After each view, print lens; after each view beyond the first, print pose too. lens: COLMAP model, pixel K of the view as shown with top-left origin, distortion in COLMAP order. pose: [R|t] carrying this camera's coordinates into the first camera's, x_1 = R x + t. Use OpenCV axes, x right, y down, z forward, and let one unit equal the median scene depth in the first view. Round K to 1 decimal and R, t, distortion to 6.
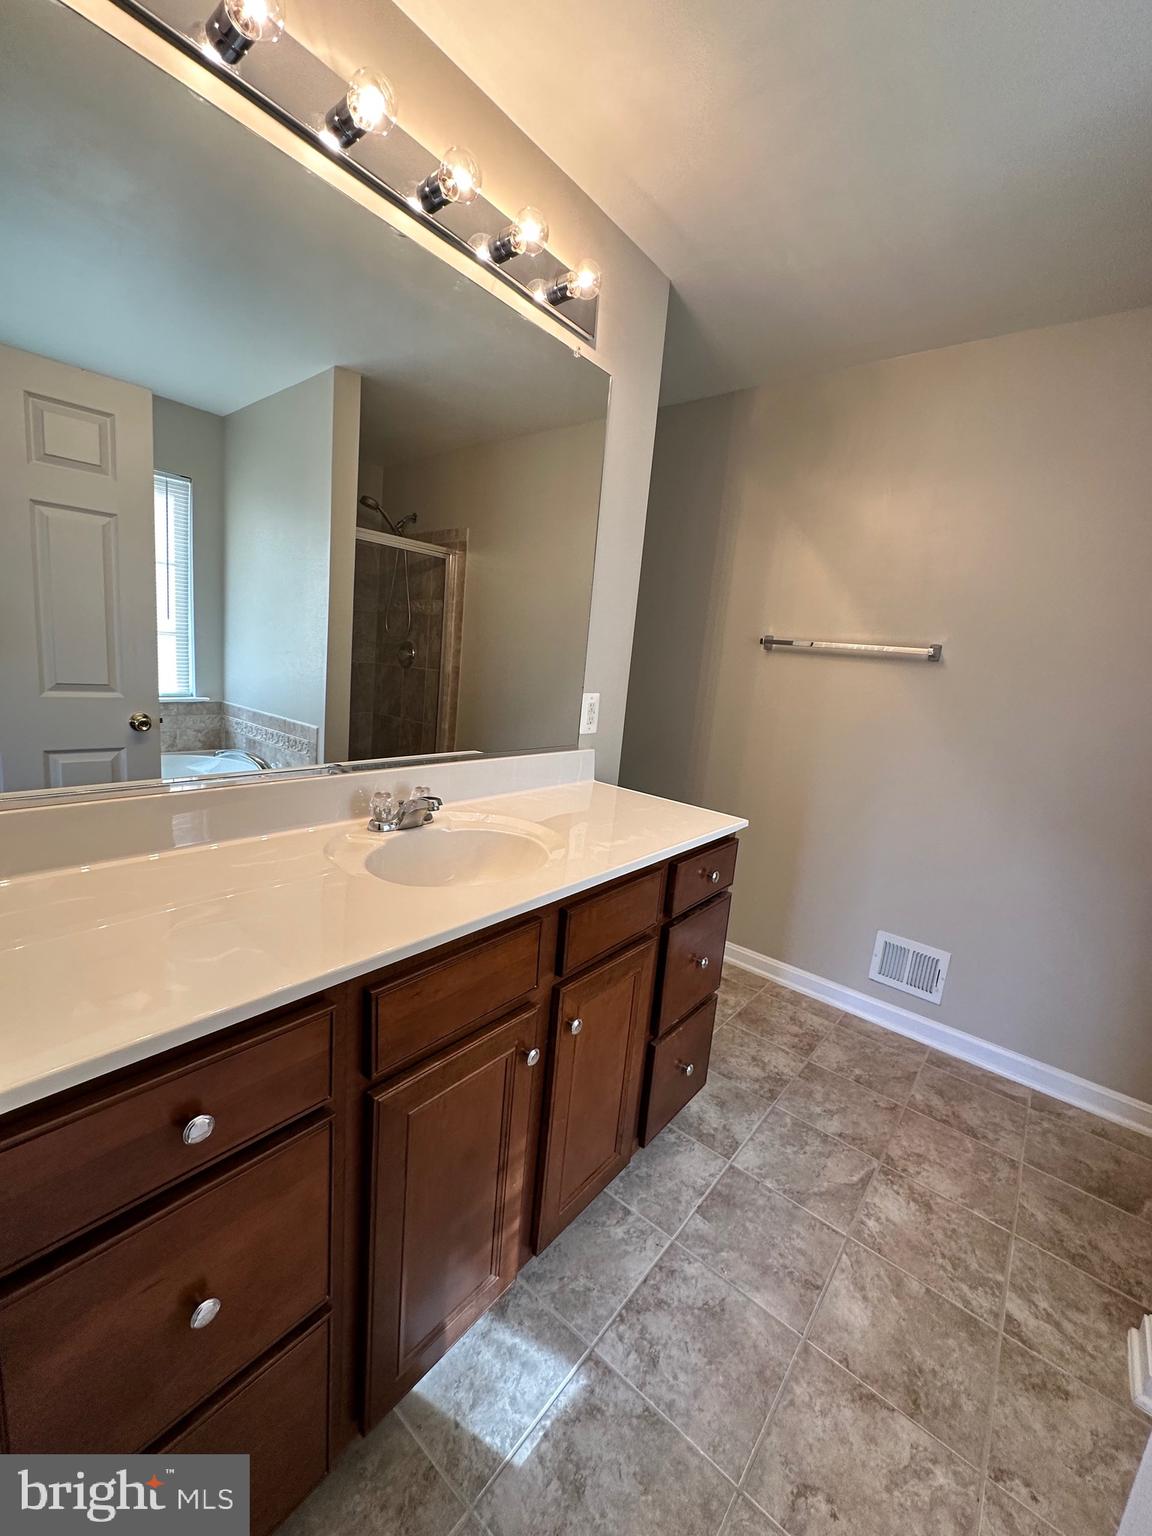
lens RADIAL K [[614.5, 0, 577.3], [0, 614.5, 762.9], [0, 0, 1]] dist [-0.004654, 0.000272]
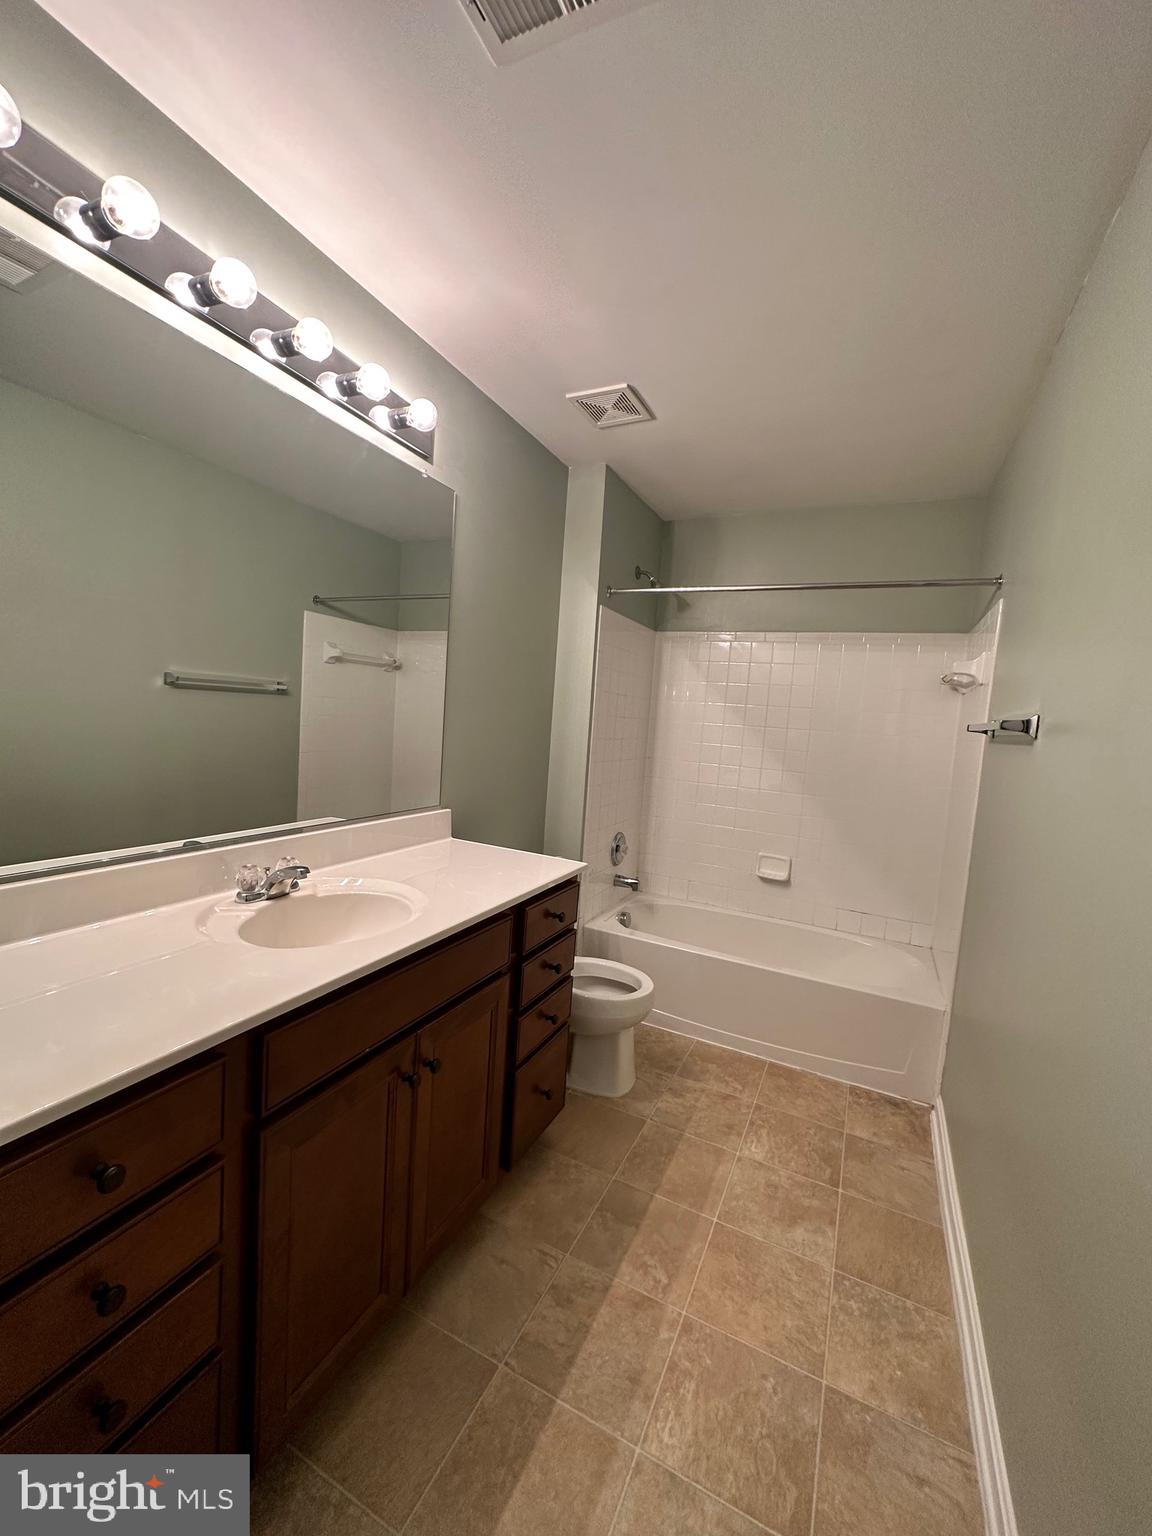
lens RADIAL K [[614.5, 0, 575.9], [0, 614.5, 763.3], [0, 0, 1]] dist [-0.004654, 0.000272]
pose [[0.970611, -0.039030, 0.237468, -0.008513], [0.056625, 0.996096, -0.067725, -0.026020], [-0.233897, 0.079181, 0.969032, -0.195275]]
